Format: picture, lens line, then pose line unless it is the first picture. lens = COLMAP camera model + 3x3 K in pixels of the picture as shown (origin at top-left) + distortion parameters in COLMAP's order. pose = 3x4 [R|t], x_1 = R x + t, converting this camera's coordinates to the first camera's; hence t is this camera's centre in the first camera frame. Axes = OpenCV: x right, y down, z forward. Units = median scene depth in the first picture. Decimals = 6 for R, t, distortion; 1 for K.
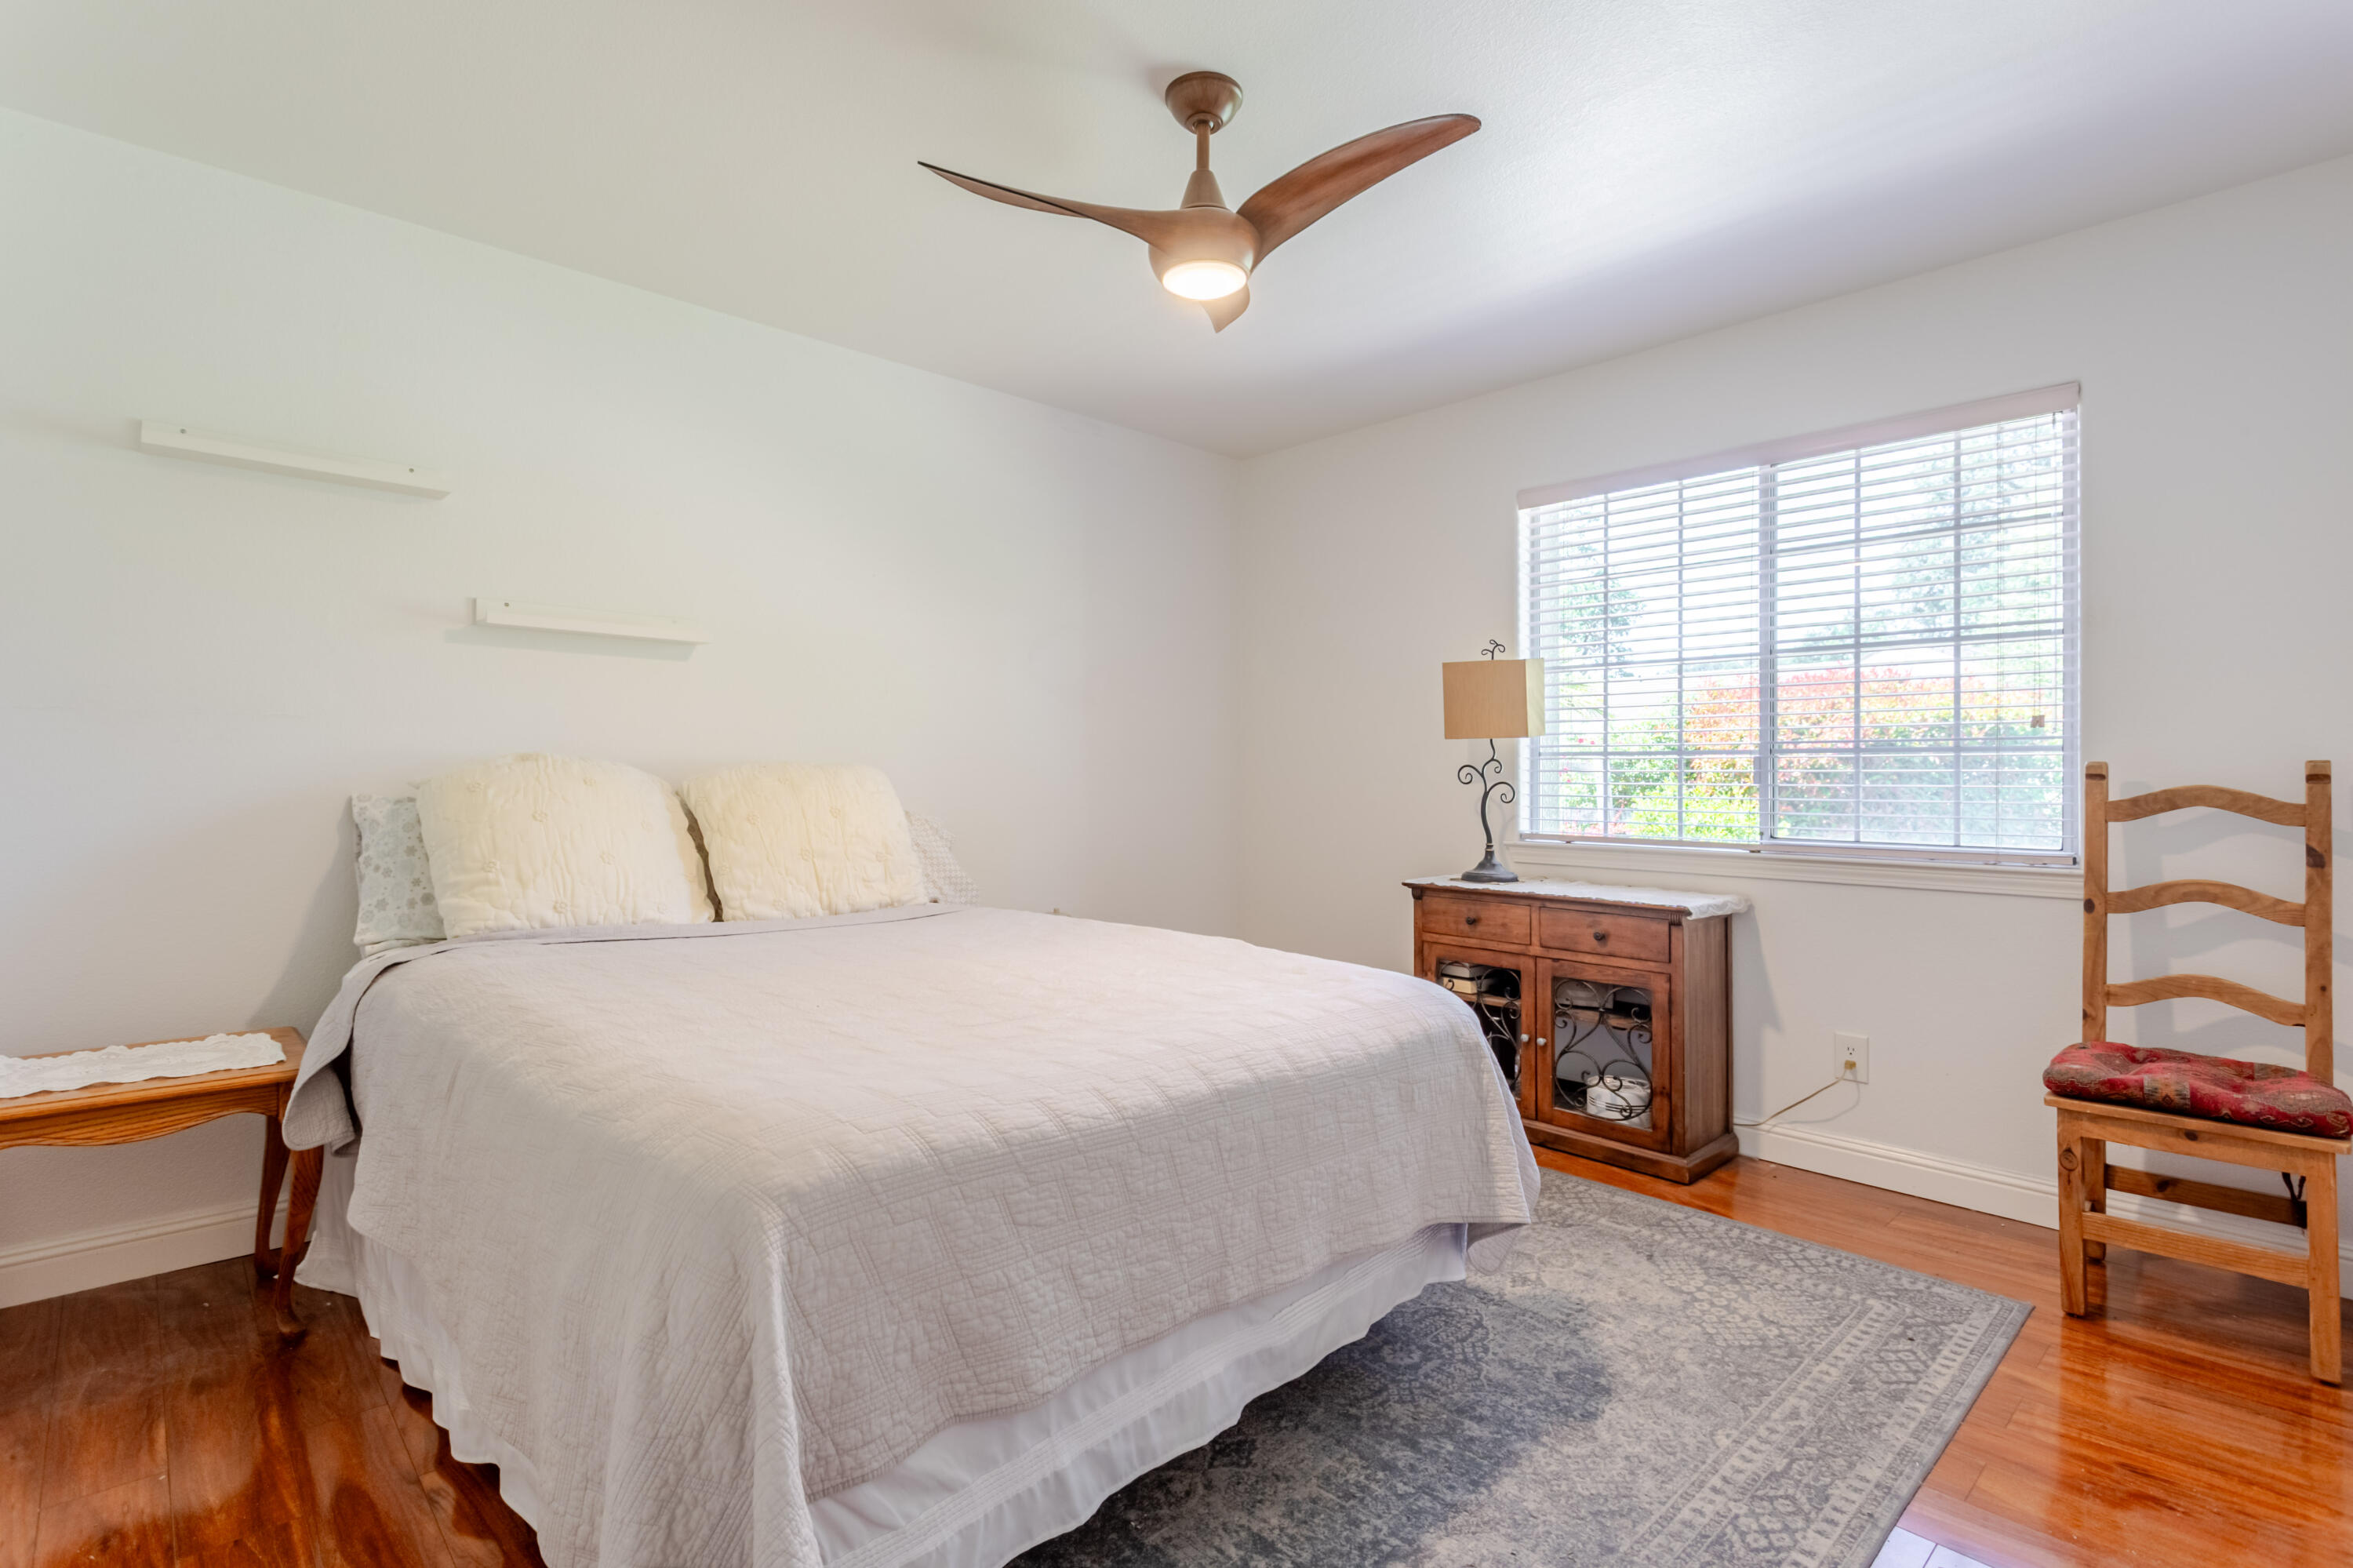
lens RADIAL K [[1135.6, 0, 1166.9], [0, 1135.6, 772.5], [0, 0, 1]] dist [0.001731, -0.001661]
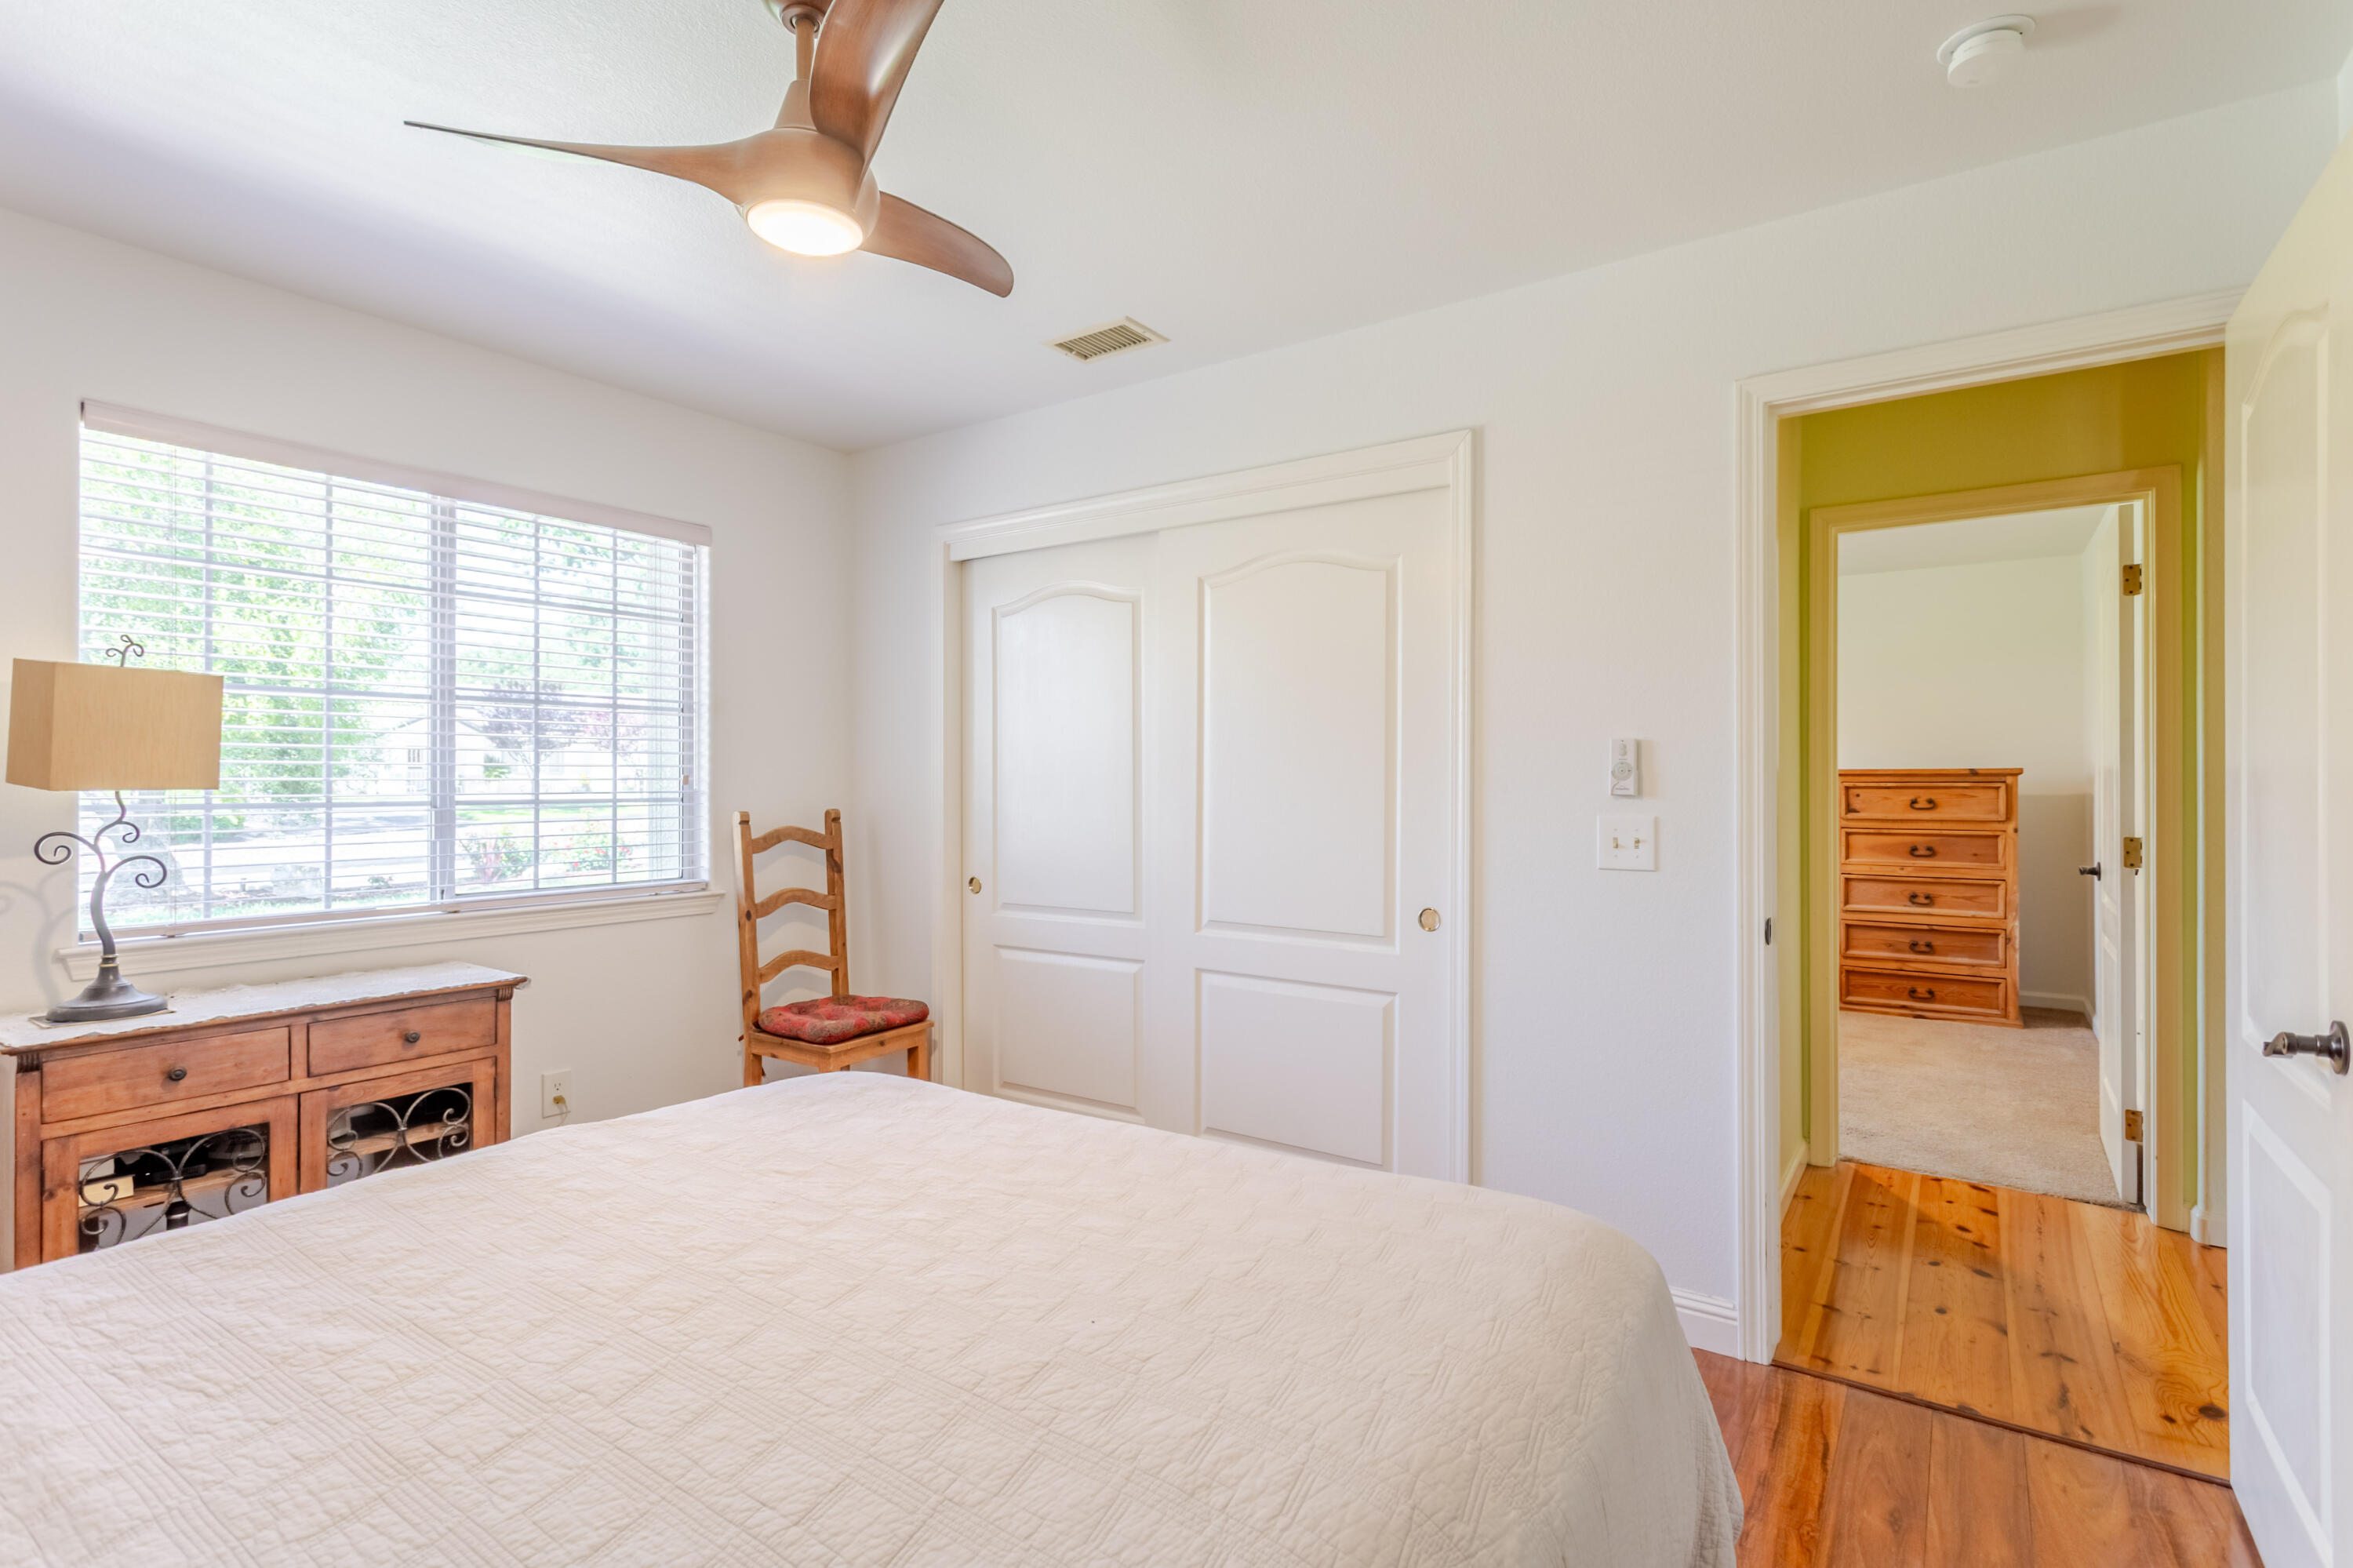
lens RADIAL K [[1135.6, 0, 1163.4], [0, 1135.6, 785.2], [0, 0, 1]] dist [0.001731, -0.001661]
pose [[-0.222140, -0.005862, 0.974997, -0.552794], [0.004659, 0.999964, 0.007073, -0.040886], [-0.975004, 0.006114, -0.222104, 0.684519]]
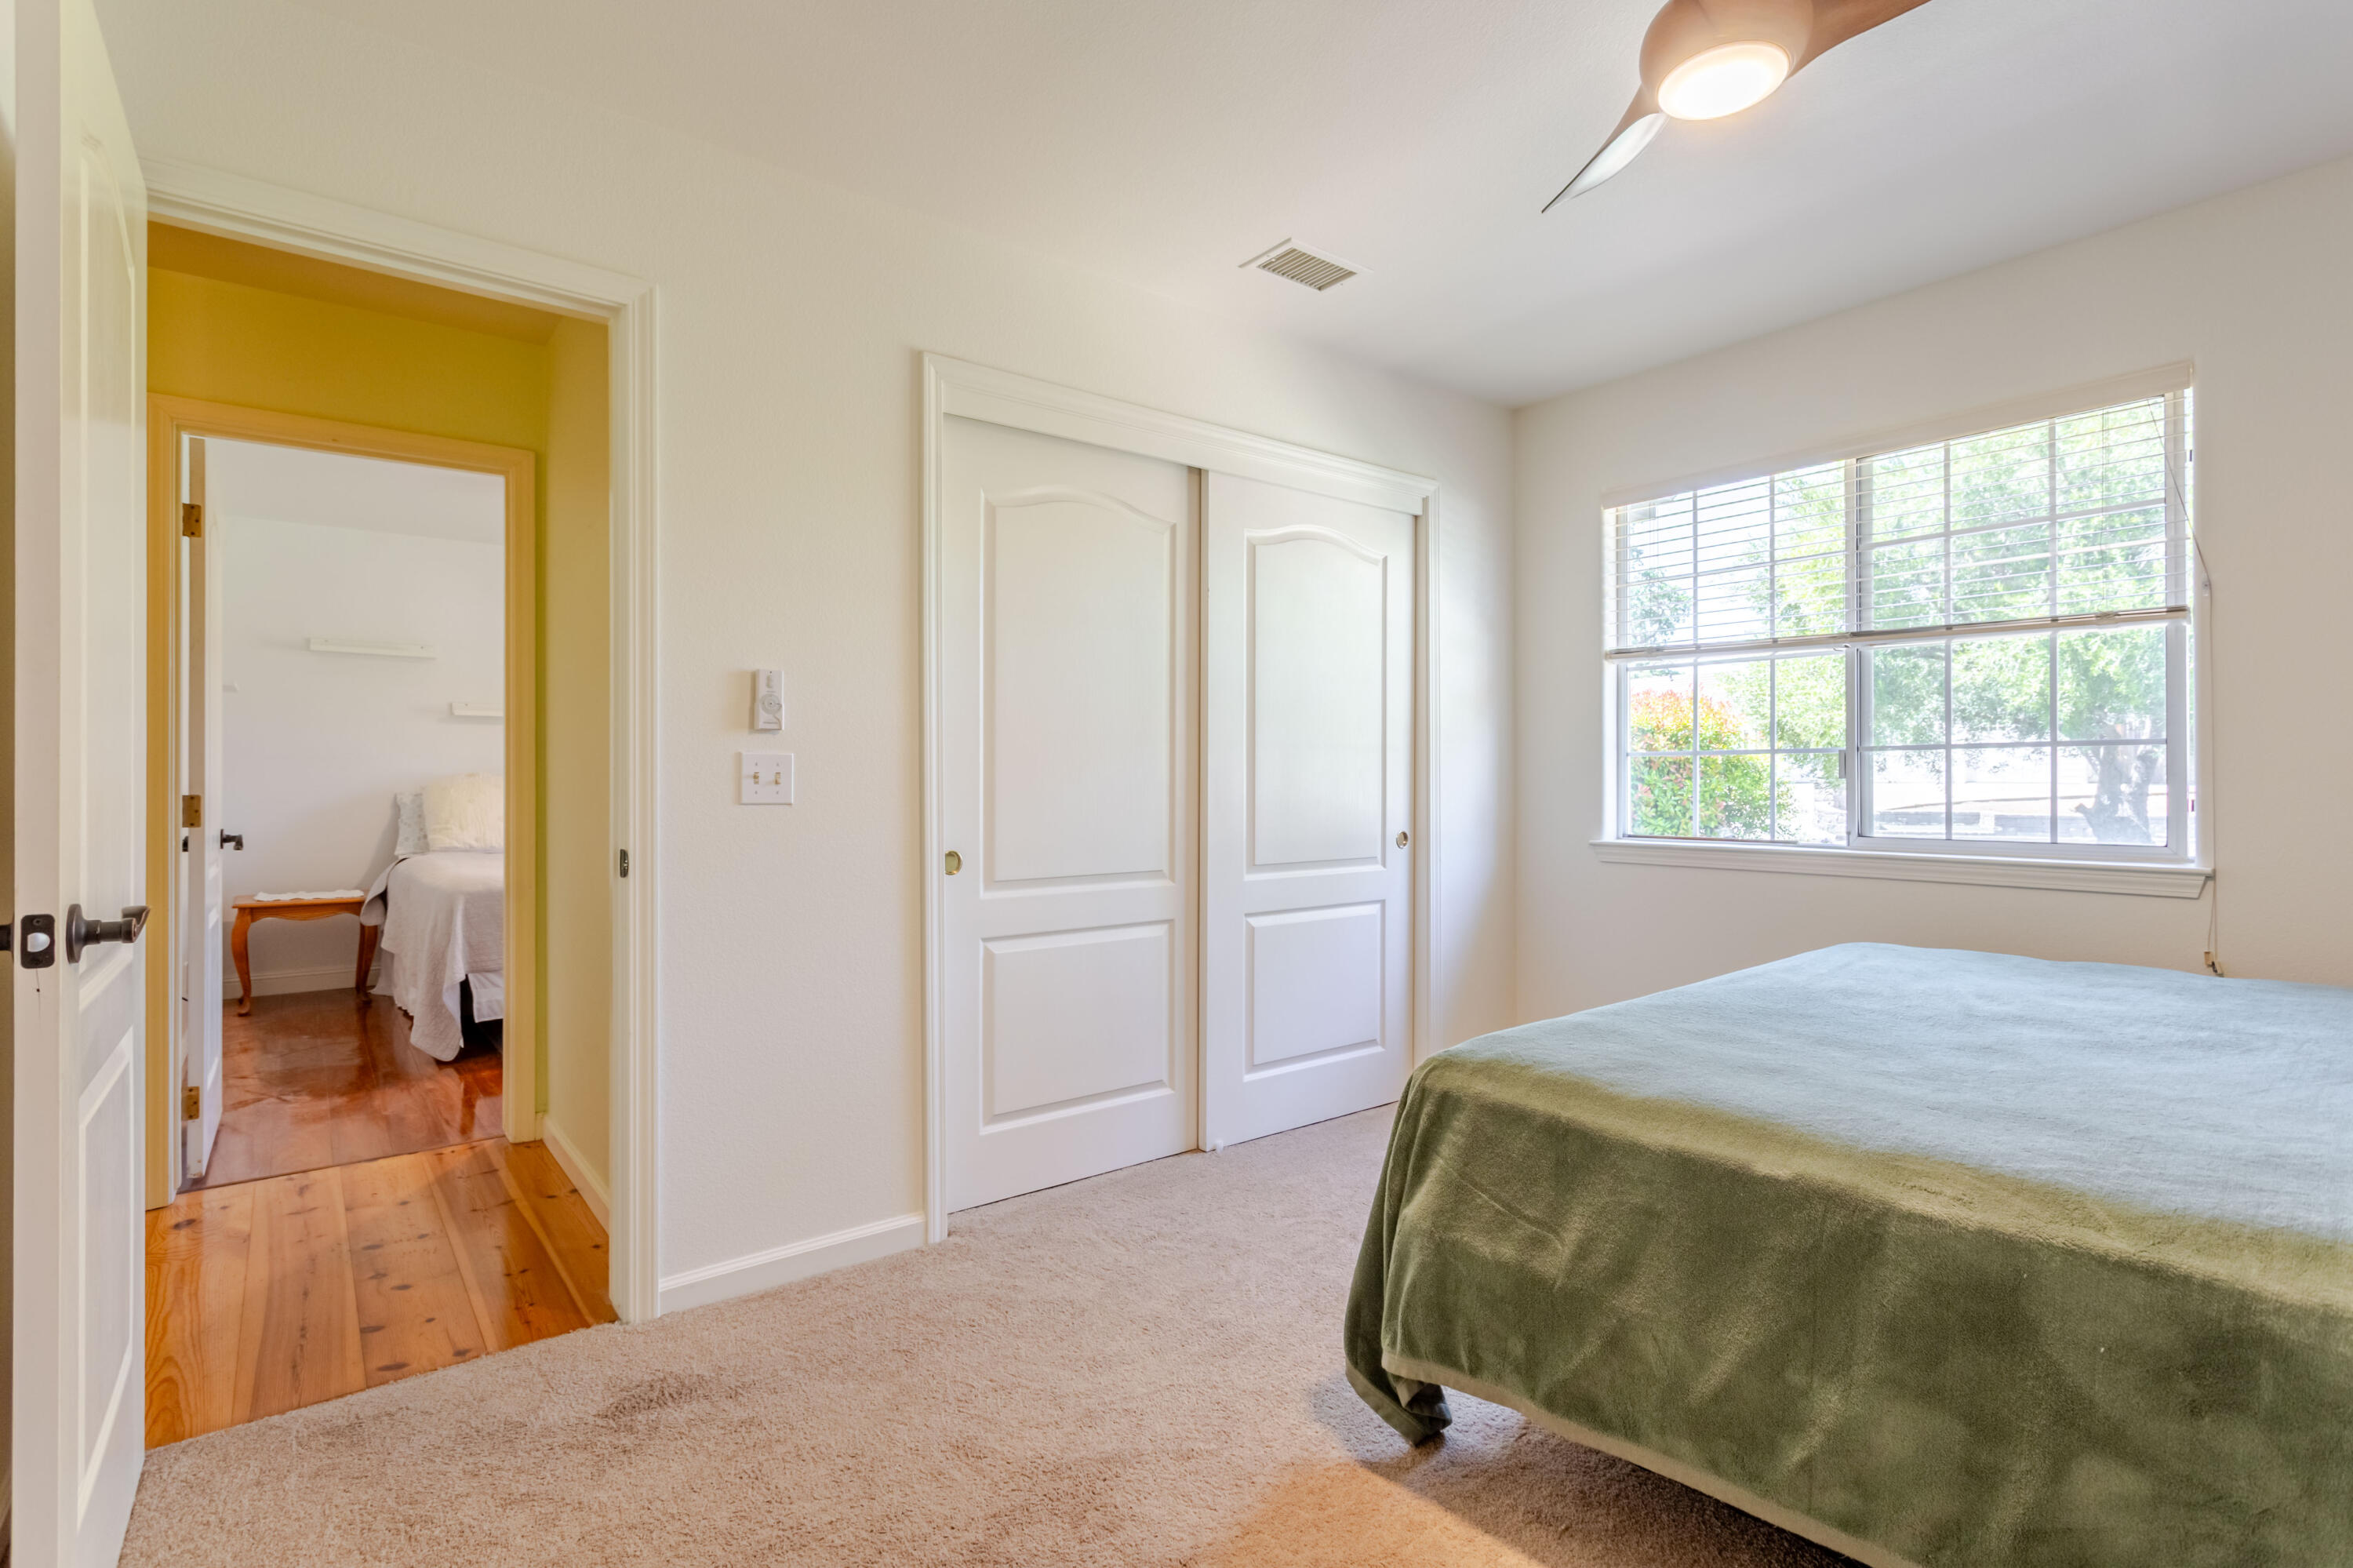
lens RADIAL K [[1135.6, 0, 1174.9], [0, 1135.6, 773.9], [0, 0, 1]] dist [0.001731, -0.001661]
pose [[0.995711, -0.010585, -0.091911, 0.034782], [0.010312, 0.999941, -0.003446, 0.000227], [0.091942, 0.002483, 0.995761, -0.037425]]
